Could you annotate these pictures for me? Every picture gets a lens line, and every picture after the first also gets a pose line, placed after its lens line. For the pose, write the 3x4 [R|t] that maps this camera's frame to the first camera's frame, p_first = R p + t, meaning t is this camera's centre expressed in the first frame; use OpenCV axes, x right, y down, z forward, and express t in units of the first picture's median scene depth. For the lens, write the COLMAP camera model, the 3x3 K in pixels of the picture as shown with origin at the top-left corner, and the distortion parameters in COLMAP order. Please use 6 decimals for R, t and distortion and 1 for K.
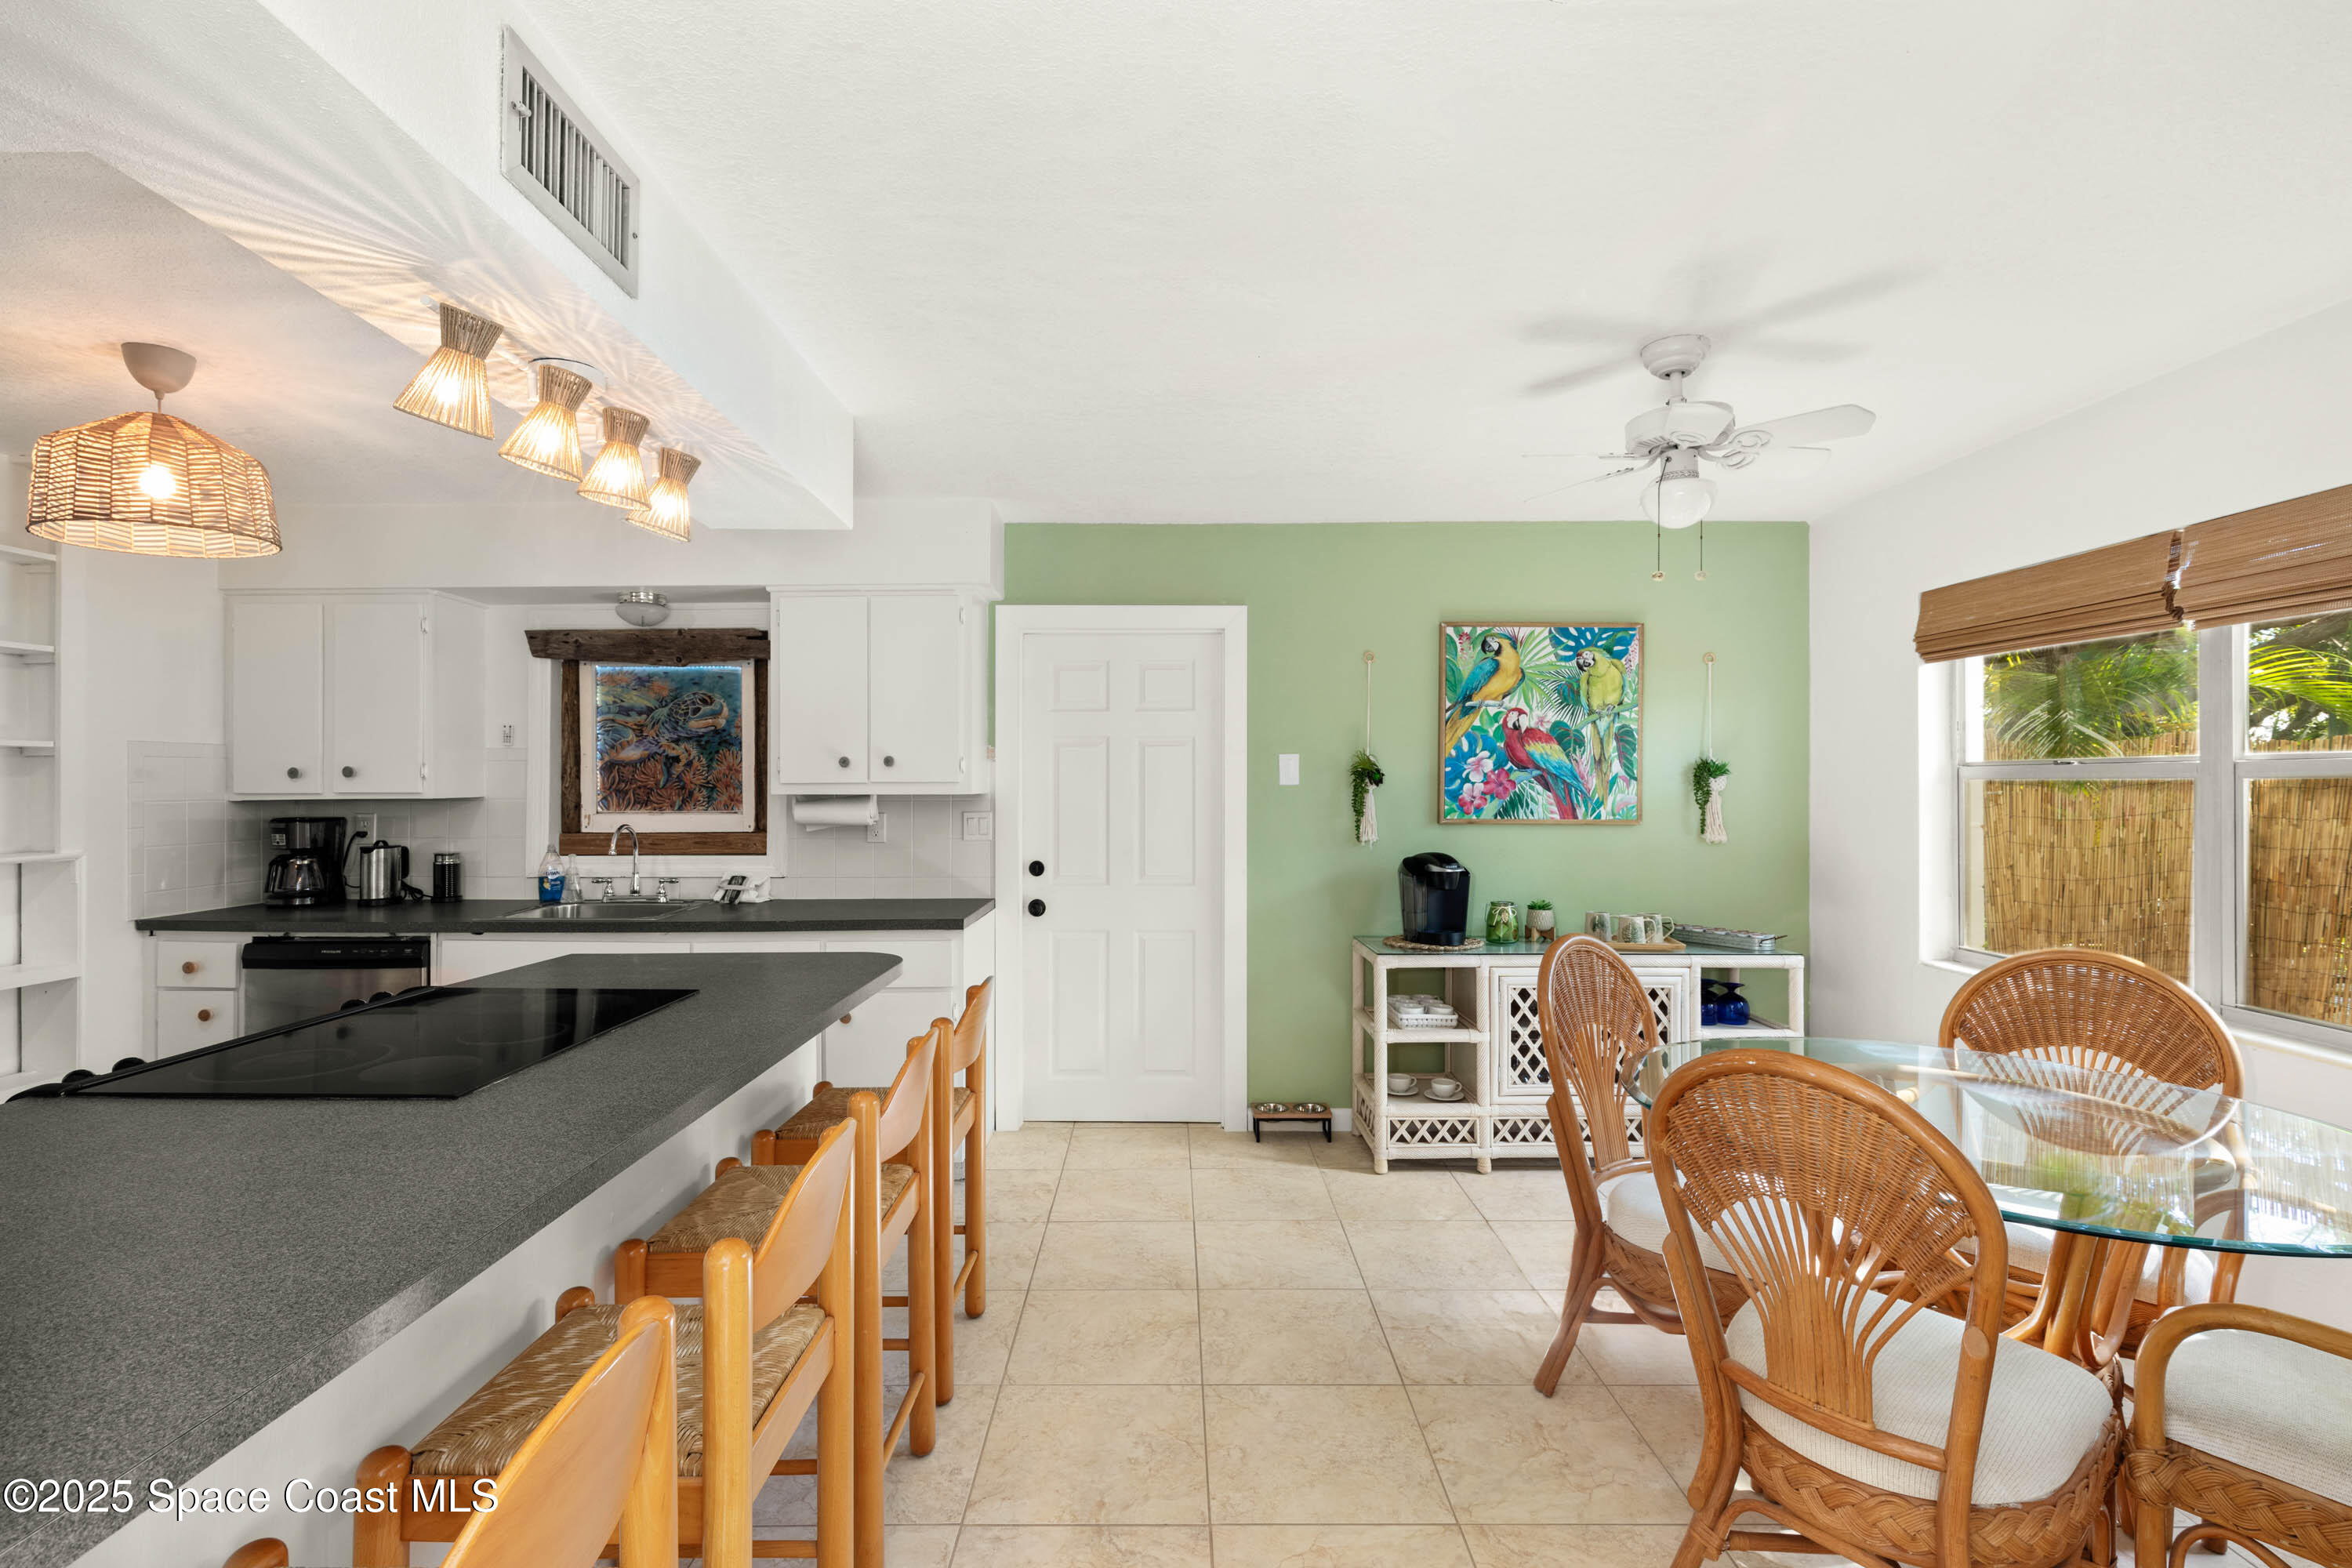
lens RADIAL K [[1073.6, 0, 1173.1], [0, 1073.6, 774.6], [0, 0, 1]] dist [0.001153, -0.000003]
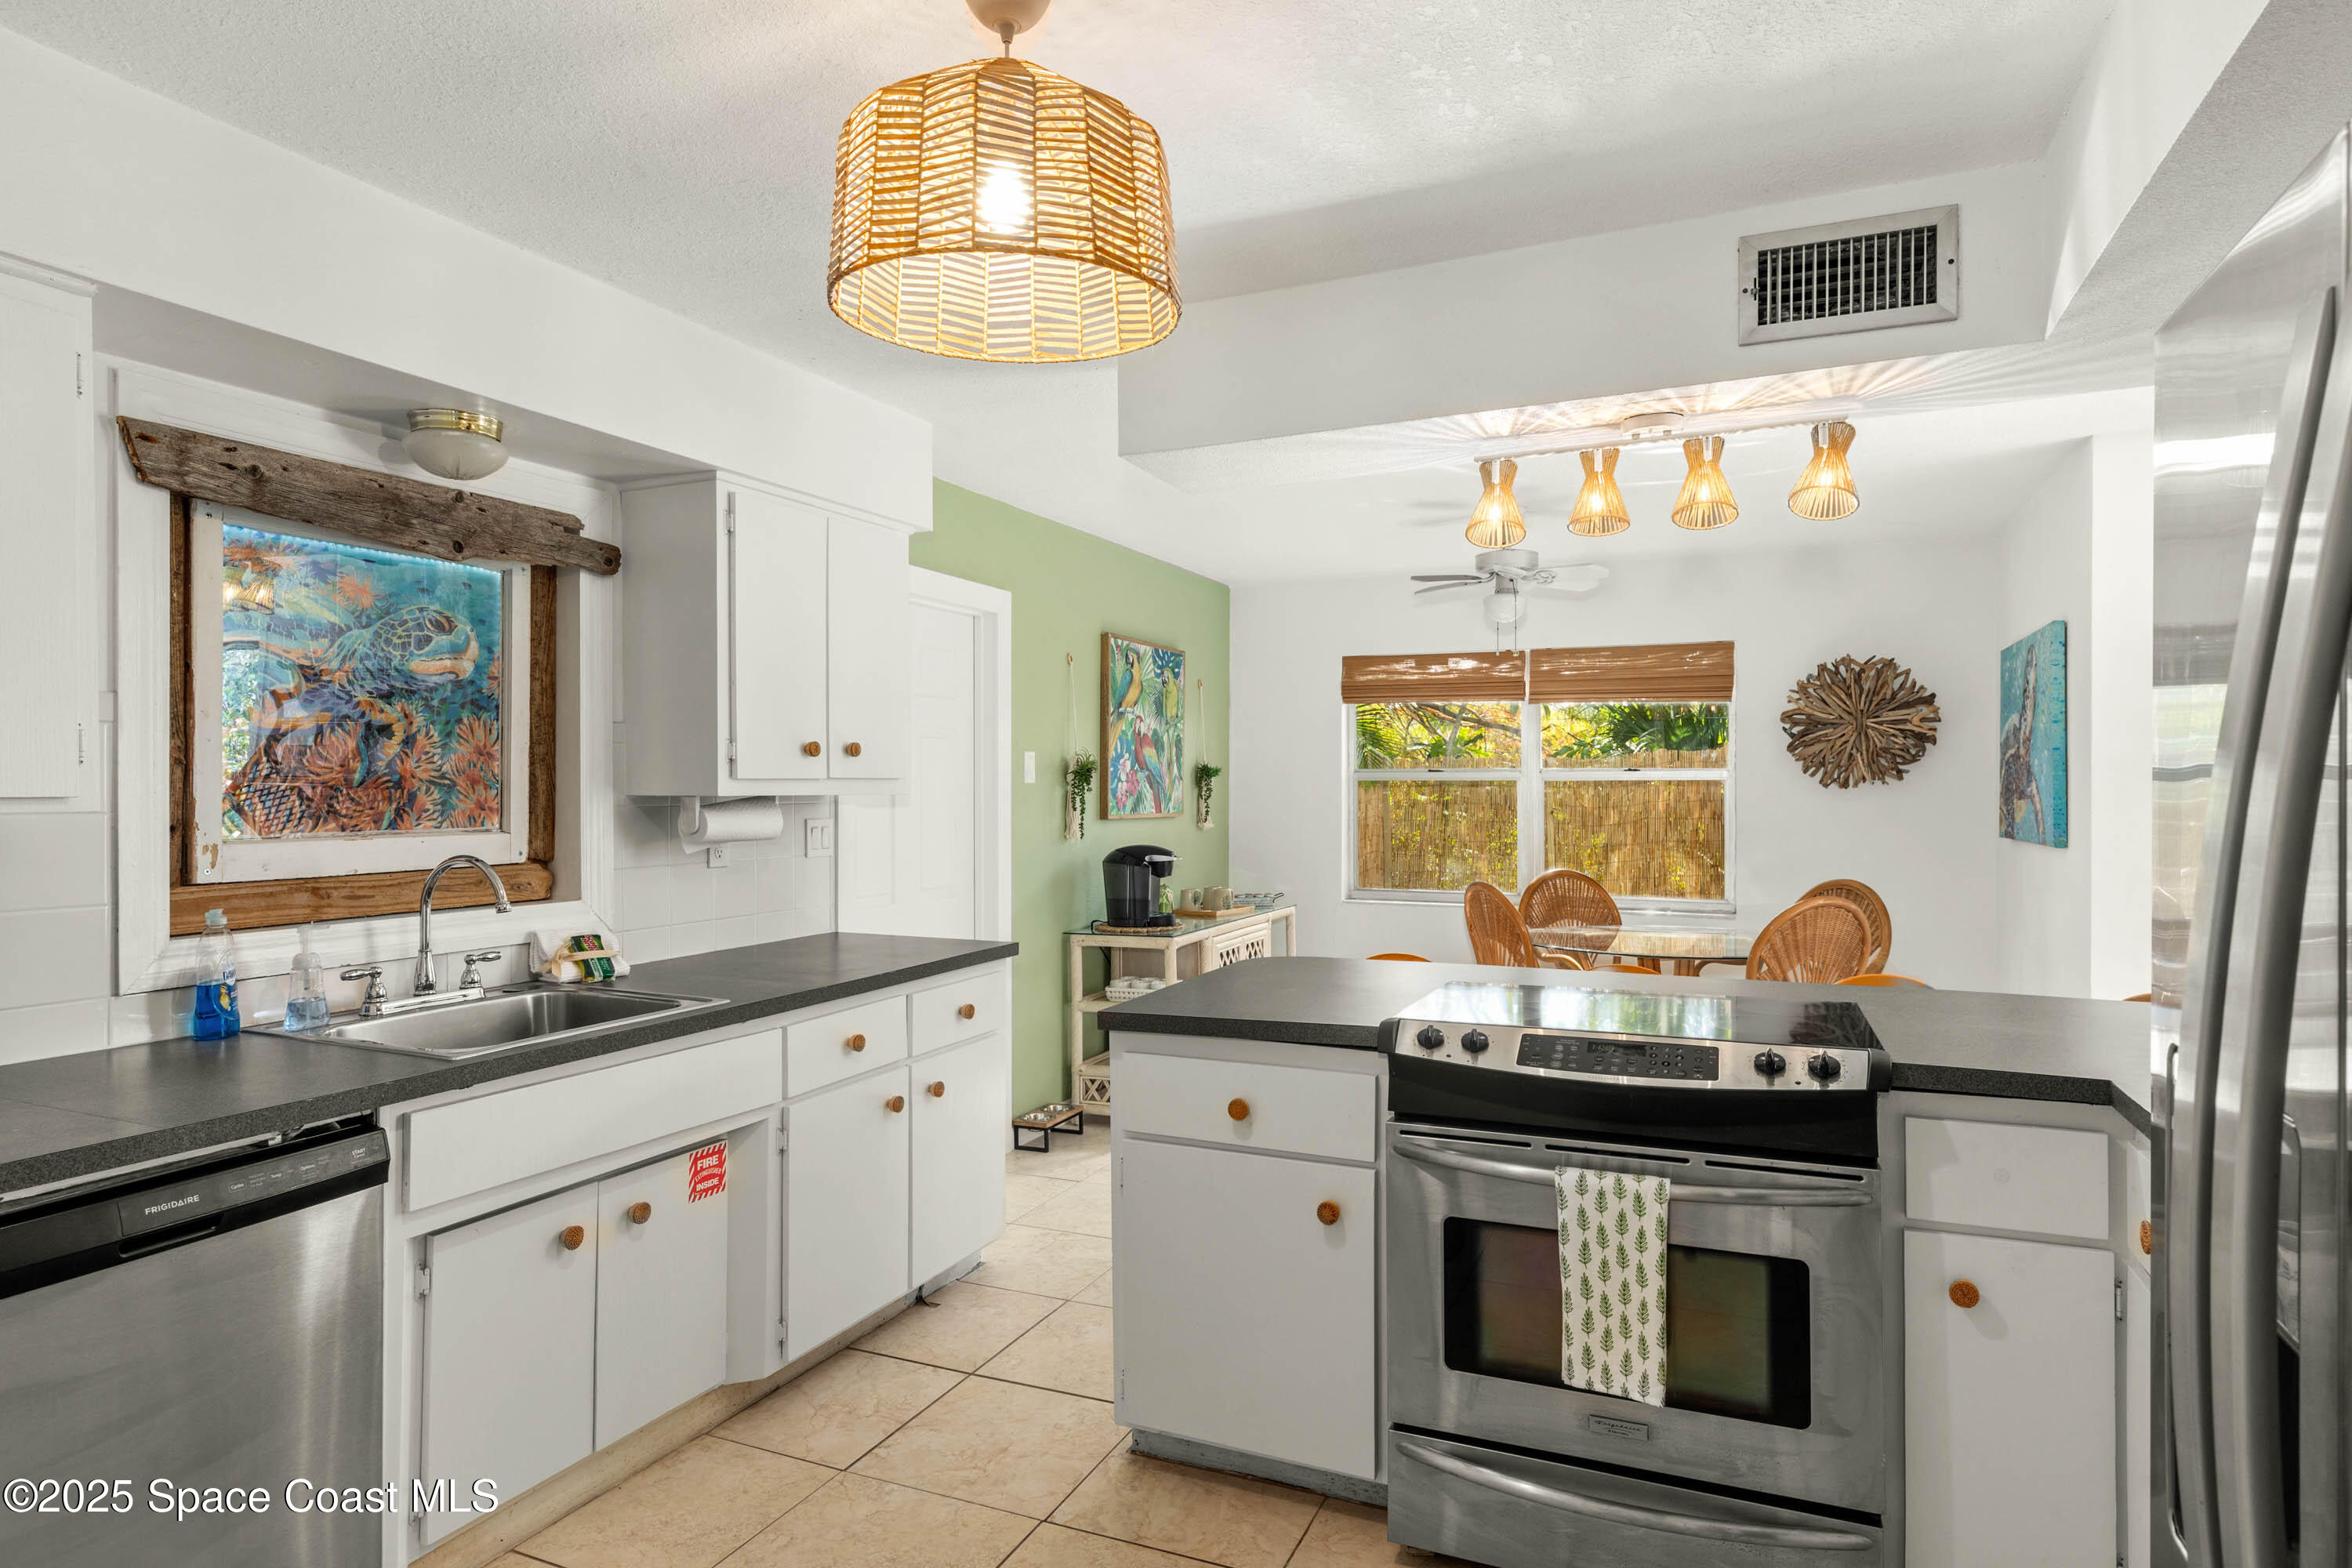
lens RADIAL K [[1309.5, 0, 1177.2], [0, 1309.5, 792.3], [0, 0, 1]] dist [0.007790, 0.001017]
pose [[0.398608, -0.003965, 0.917113, -0.902667], [-0.011842, 0.999885, 0.009469, 0.004980], [-0.917045, -0.014635, 0.398515, 0.398998]]
